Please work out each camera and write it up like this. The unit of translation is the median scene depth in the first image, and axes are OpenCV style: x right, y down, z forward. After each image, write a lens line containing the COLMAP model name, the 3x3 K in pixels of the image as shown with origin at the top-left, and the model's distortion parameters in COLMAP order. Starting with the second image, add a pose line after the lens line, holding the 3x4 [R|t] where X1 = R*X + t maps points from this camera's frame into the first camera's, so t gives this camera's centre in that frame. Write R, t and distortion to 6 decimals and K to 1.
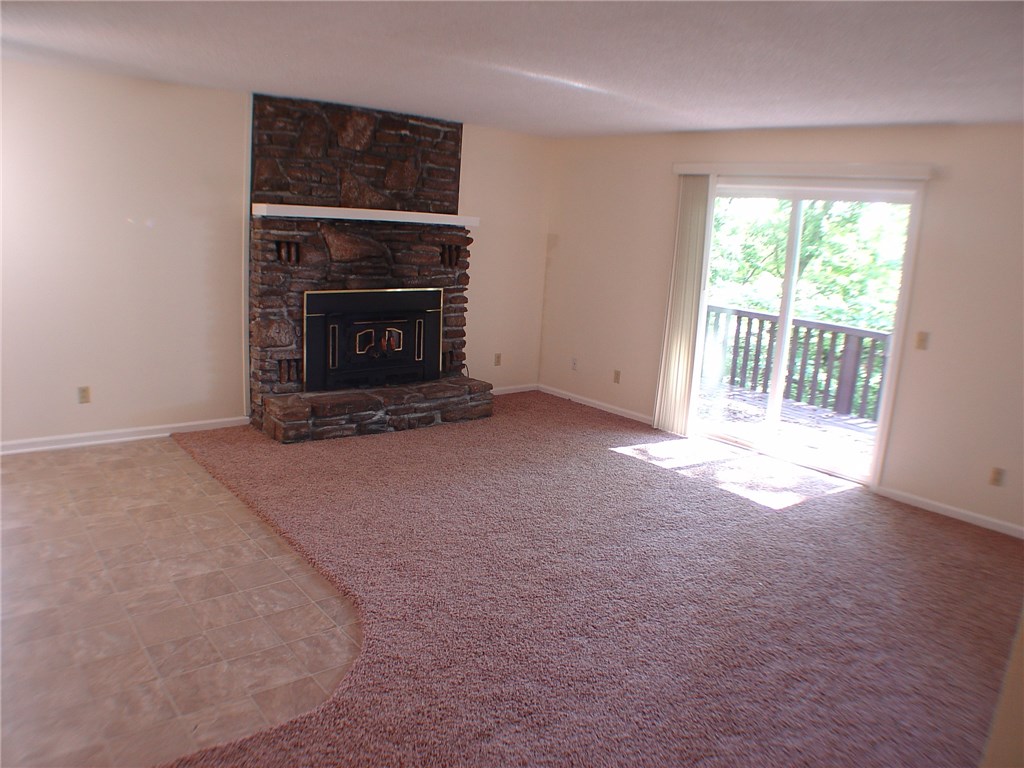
lens RADIAL K [[735.0, 0, 514.6], [0, 735.0, 387.3], [0, 0, 1]] dist [-0.216542, 0.113279]
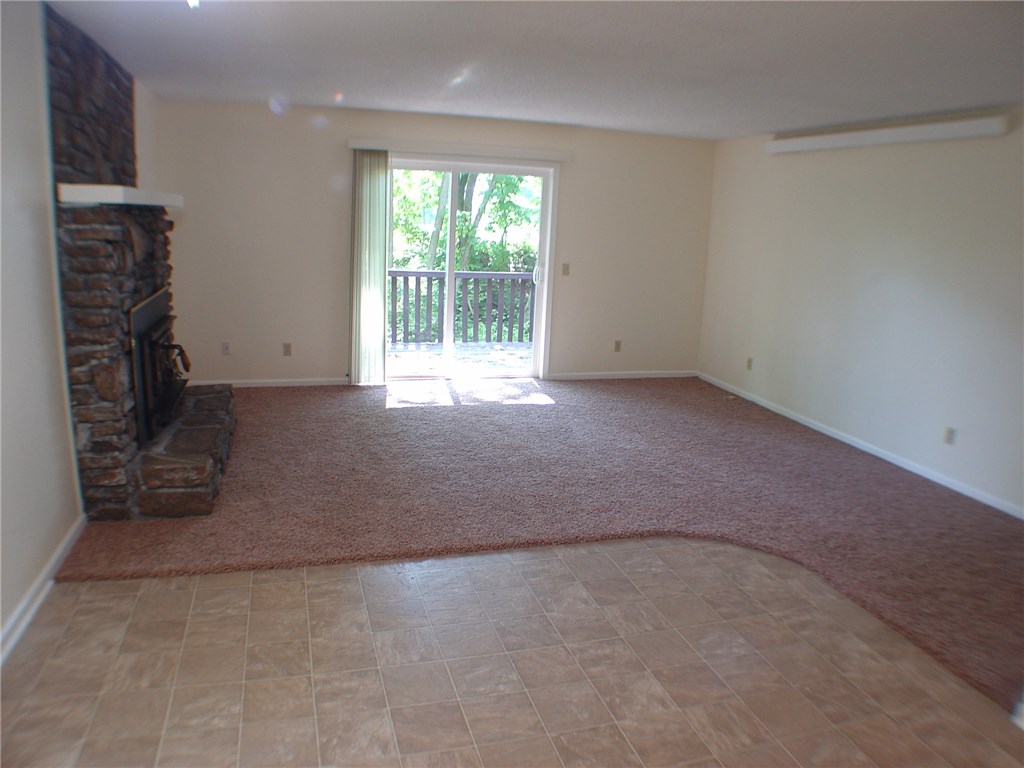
lens RADIAL K [[735.0, 0, 514.6], [0, 735.0, 387.3], [0, 0, 1]] dist [-0.216542, 0.113279]
pose [[0.394271, -0.250873, 0.884089, -0.794010], [0.172276, 0.965140, 0.197043, -0.133916], [-0.902702, 0.074619, 0.423746, 0.393709]]
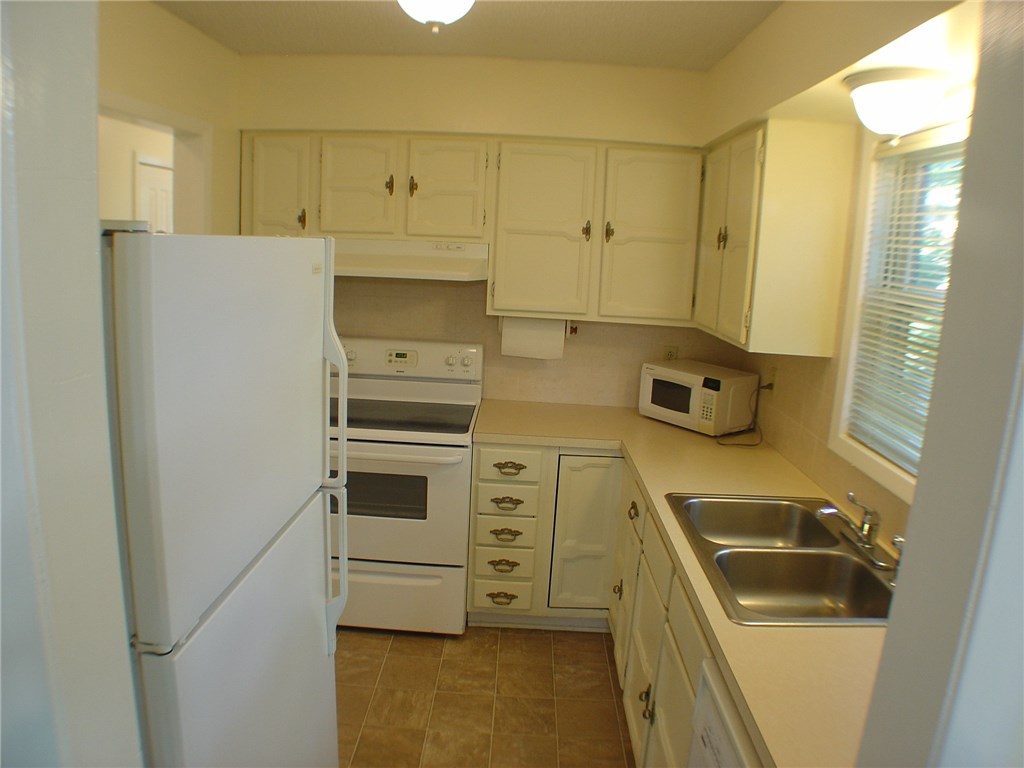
lens RADIAL K [[735.0, 0, 514.6], [0, 735.0, 387.3], [0, 0, 1]] dist [-0.216542, 0.113279]
pose [[-0.650196, 0.046464, -0.758345, -0.090272], [-0.249612, 0.929660, 0.270974, -0.245559], [0.717593, 0.365478, -0.592863, 0.976537]]
